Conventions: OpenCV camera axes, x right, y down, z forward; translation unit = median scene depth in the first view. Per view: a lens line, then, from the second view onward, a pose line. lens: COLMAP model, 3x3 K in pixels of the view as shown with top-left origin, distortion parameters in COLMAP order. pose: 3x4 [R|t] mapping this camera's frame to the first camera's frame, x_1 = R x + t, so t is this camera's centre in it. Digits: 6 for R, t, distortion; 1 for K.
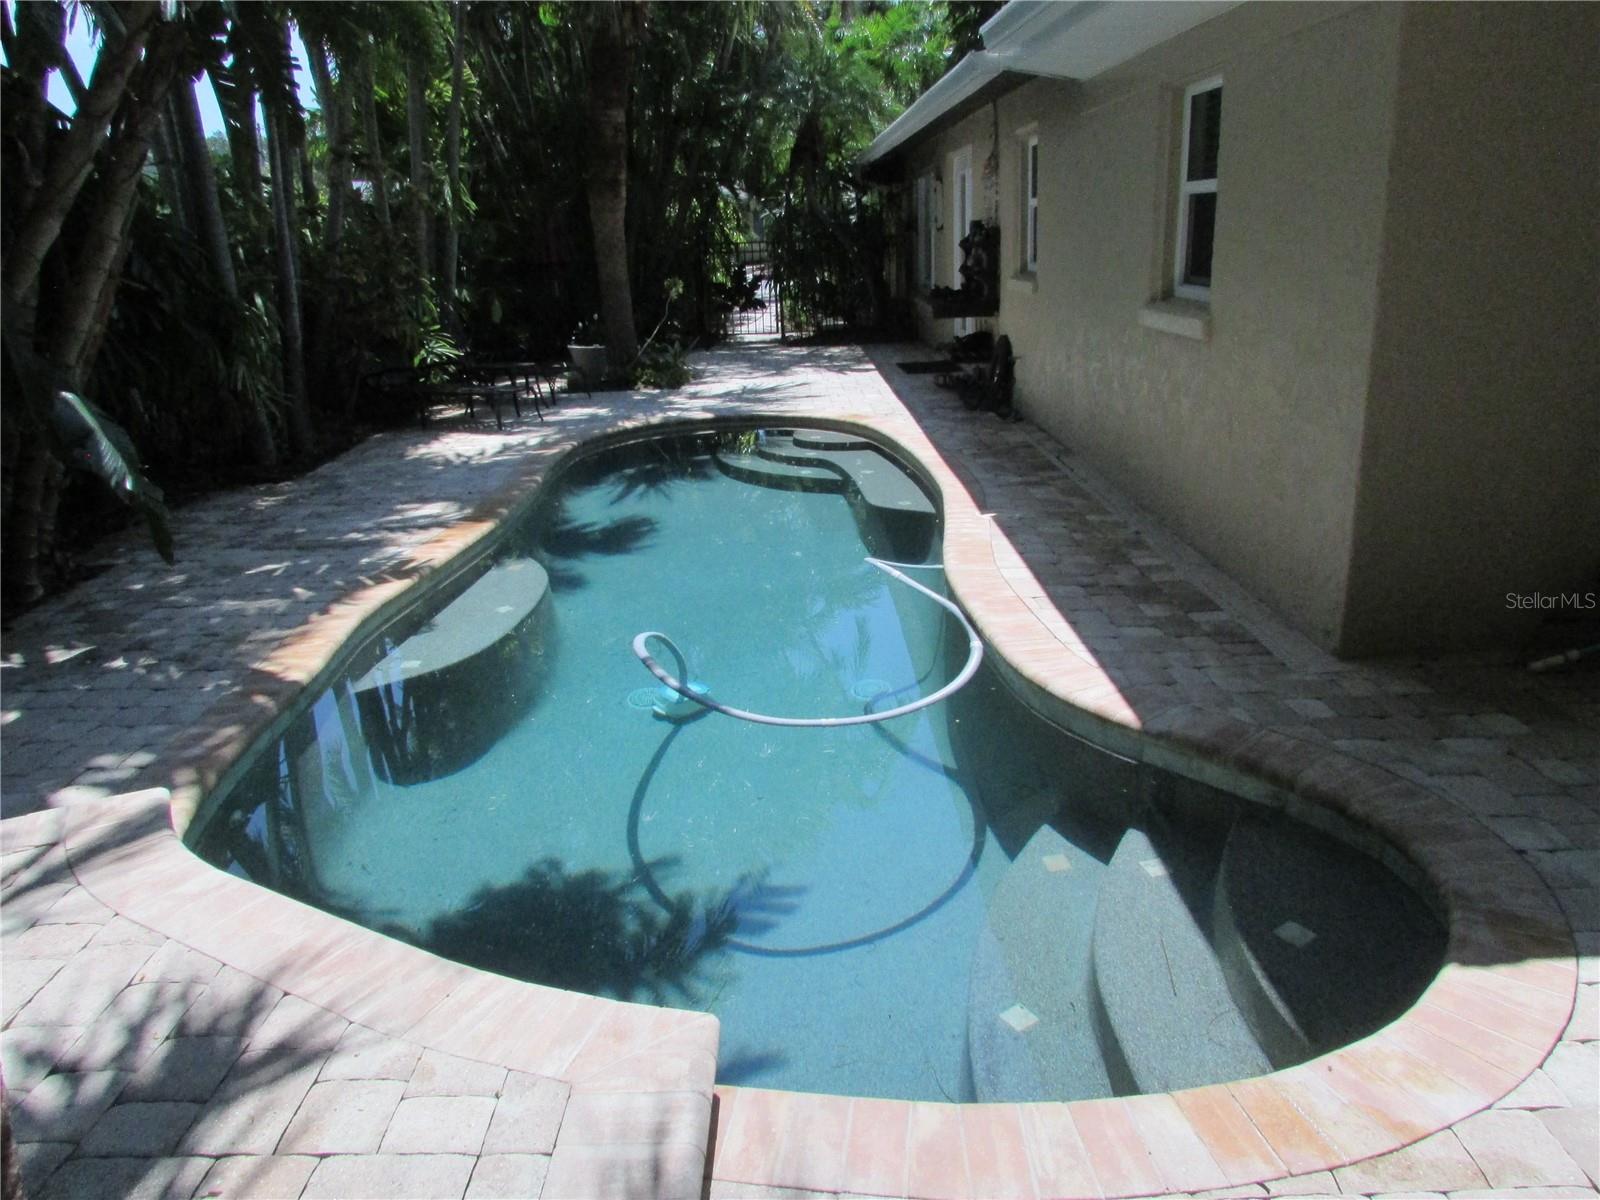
lens RADIAL K [[1090.6, 0, 770.9], [0, 1090.6, 604.7], [0, 0, 1]] dist [-0.062229, 0.042606]
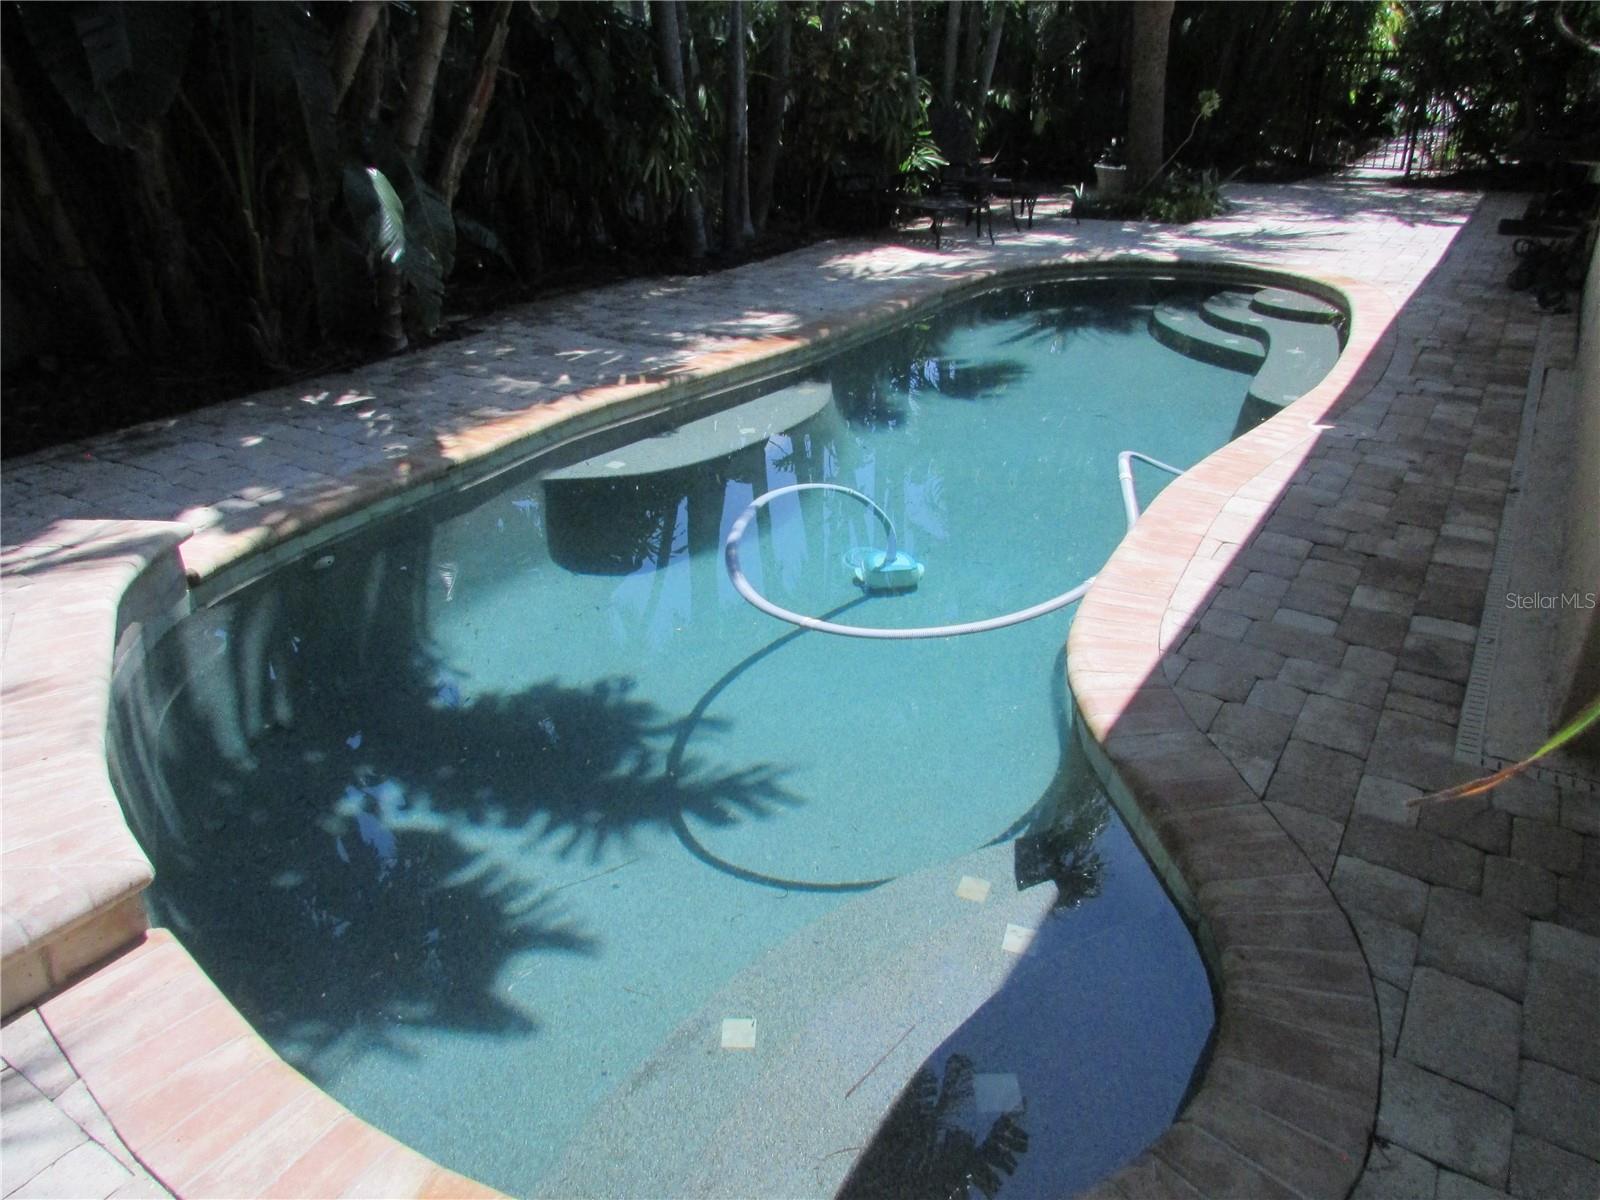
lens RADIAL K [[1090.6, 0, 770.9], [0, 1090.6, 604.7], [0, 0, 1]] dist [-0.062229, 0.042606]
pose [[0.837170, 0.258614, -0.481939, 0.244098], [-0.180110, 0.962356, 0.203546, -0.041820], [0.516437, -0.083601, 0.852235, 0.139510]]
